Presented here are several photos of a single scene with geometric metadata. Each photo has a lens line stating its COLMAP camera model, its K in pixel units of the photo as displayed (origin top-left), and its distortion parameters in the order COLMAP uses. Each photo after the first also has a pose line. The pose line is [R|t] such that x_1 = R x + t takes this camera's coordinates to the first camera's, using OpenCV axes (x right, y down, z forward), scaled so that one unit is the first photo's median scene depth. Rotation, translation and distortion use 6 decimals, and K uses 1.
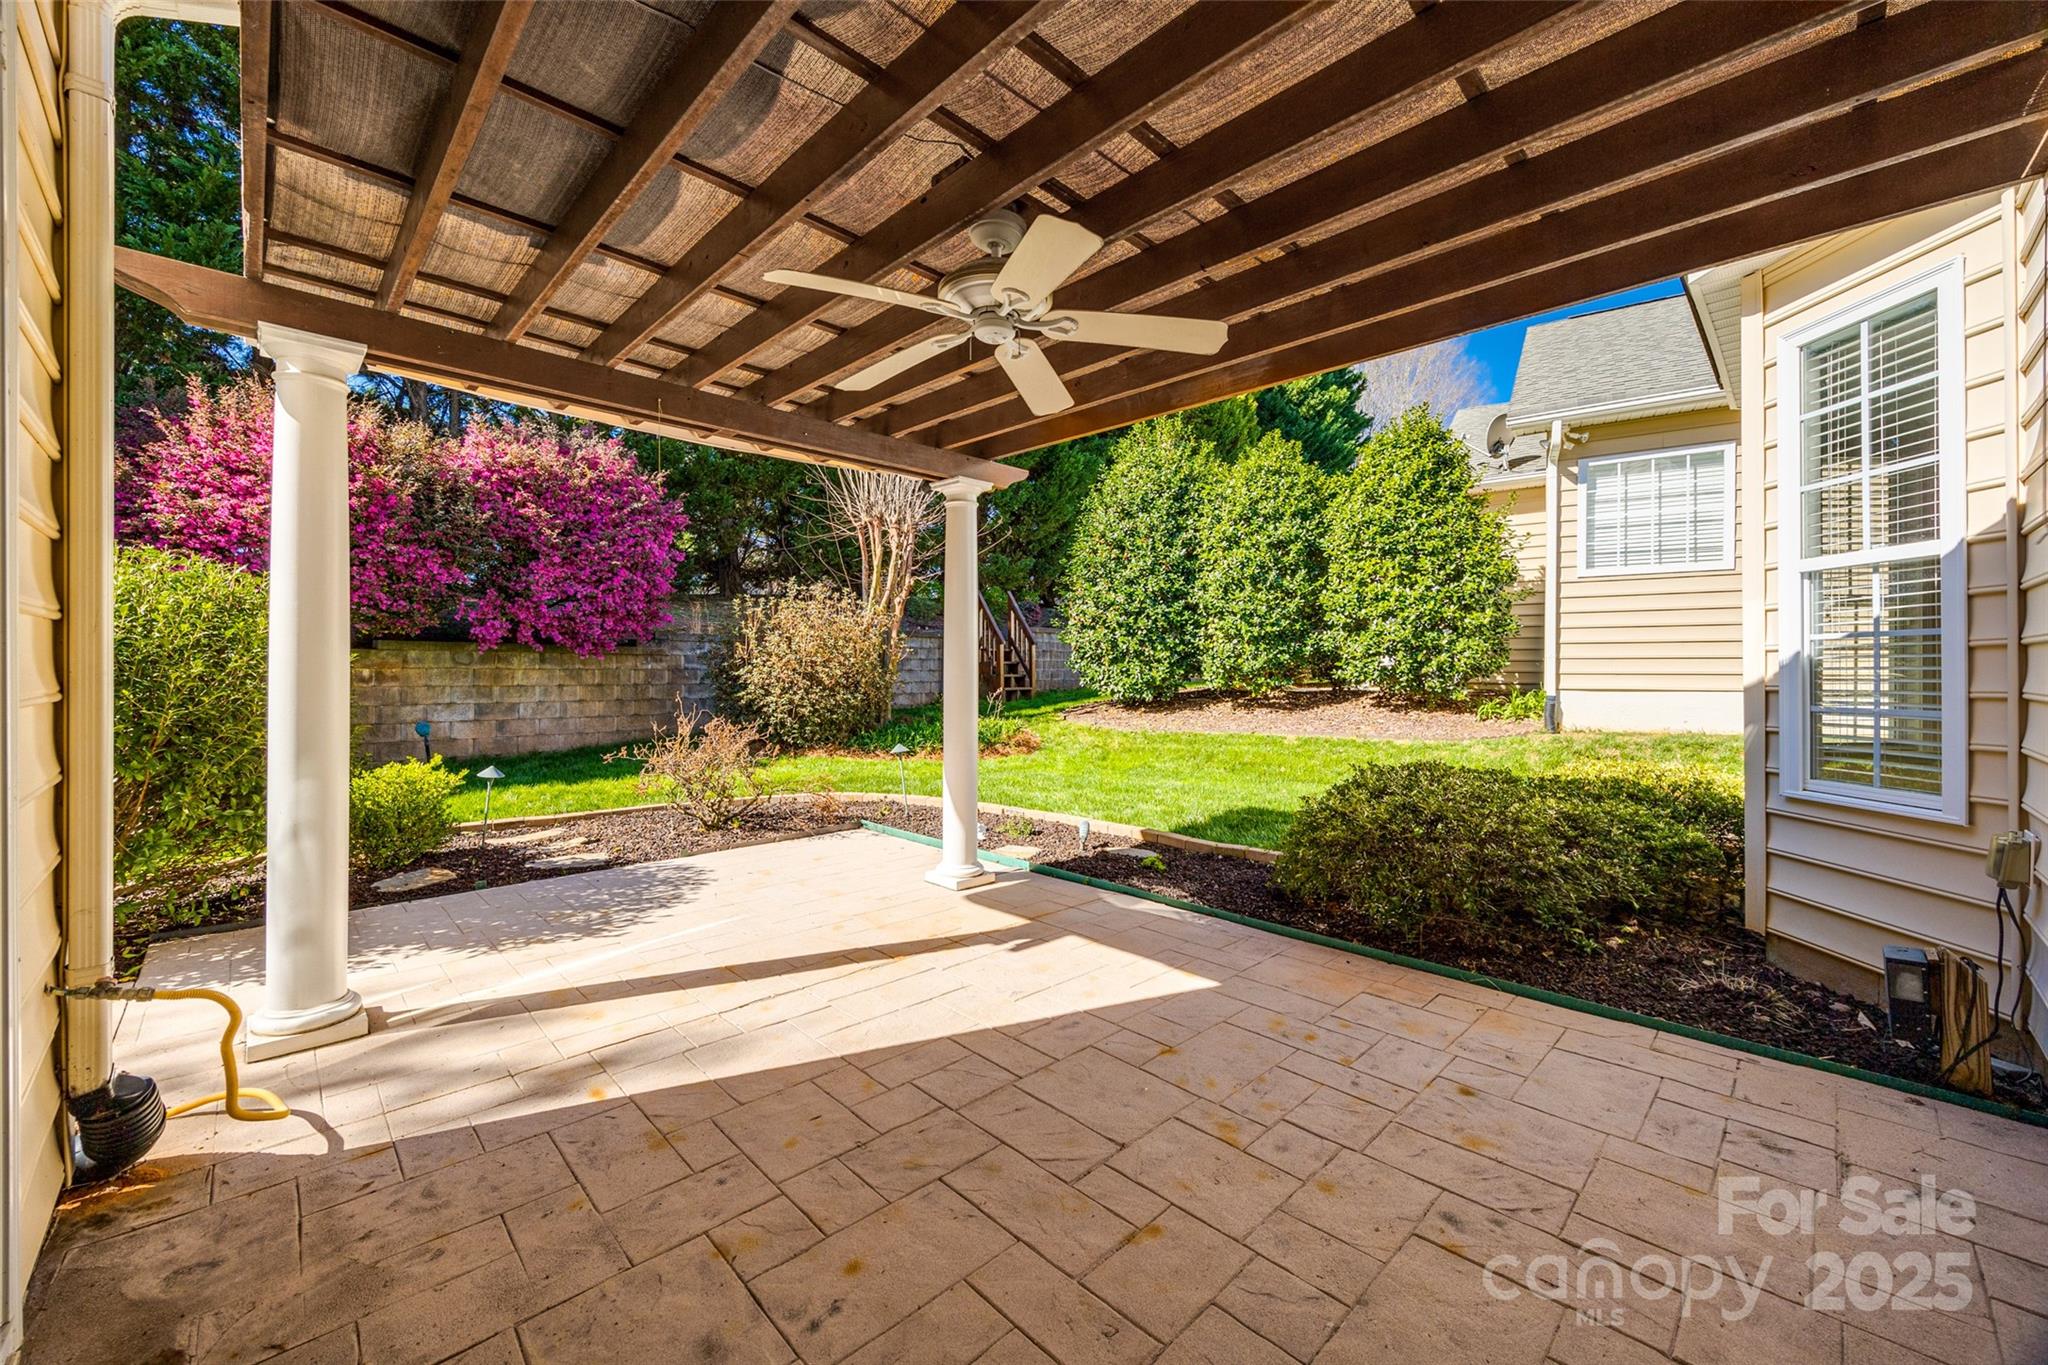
lens RADIAL K [[786.6, 0, 1023.4], [0, 786.6, 672.5], [0, 0, 1]] dist [-0.002675, -0.000070]
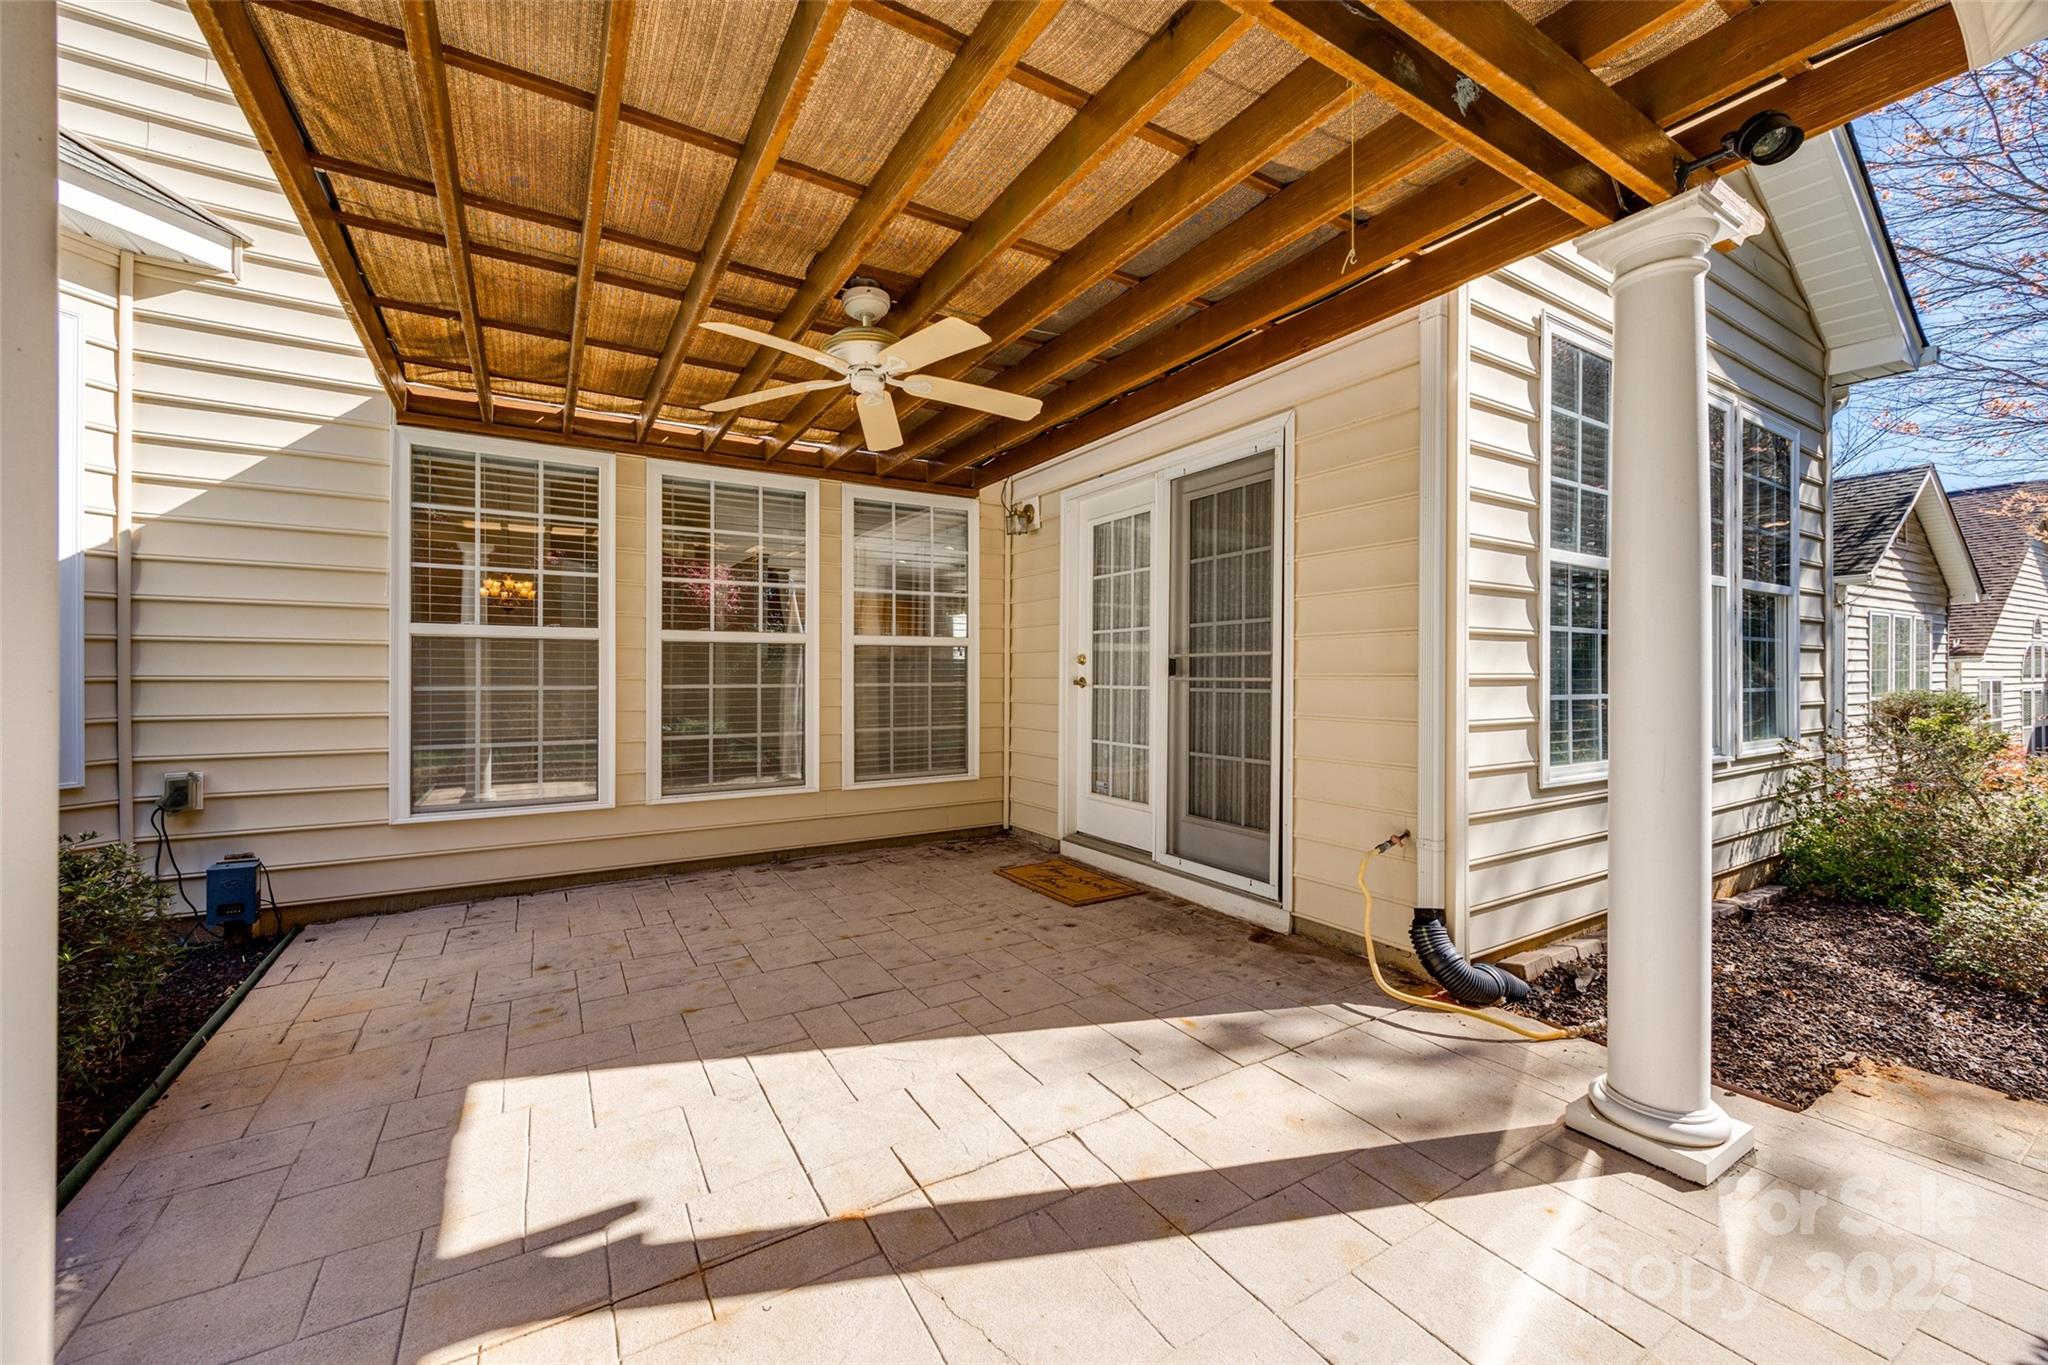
lens RADIAL K [[786.6, 0, 1022.1], [0, 786.6, 672.1], [0, 0, 1]] dist [-0.002675, -0.000070]
pose [[-0.974658, -0.005536, 0.223633, -0.573622], [-0.004798, 0.999981, 0.003843, 0.012110], [-0.223650, 0.002672, -0.974666, 2.248566]]
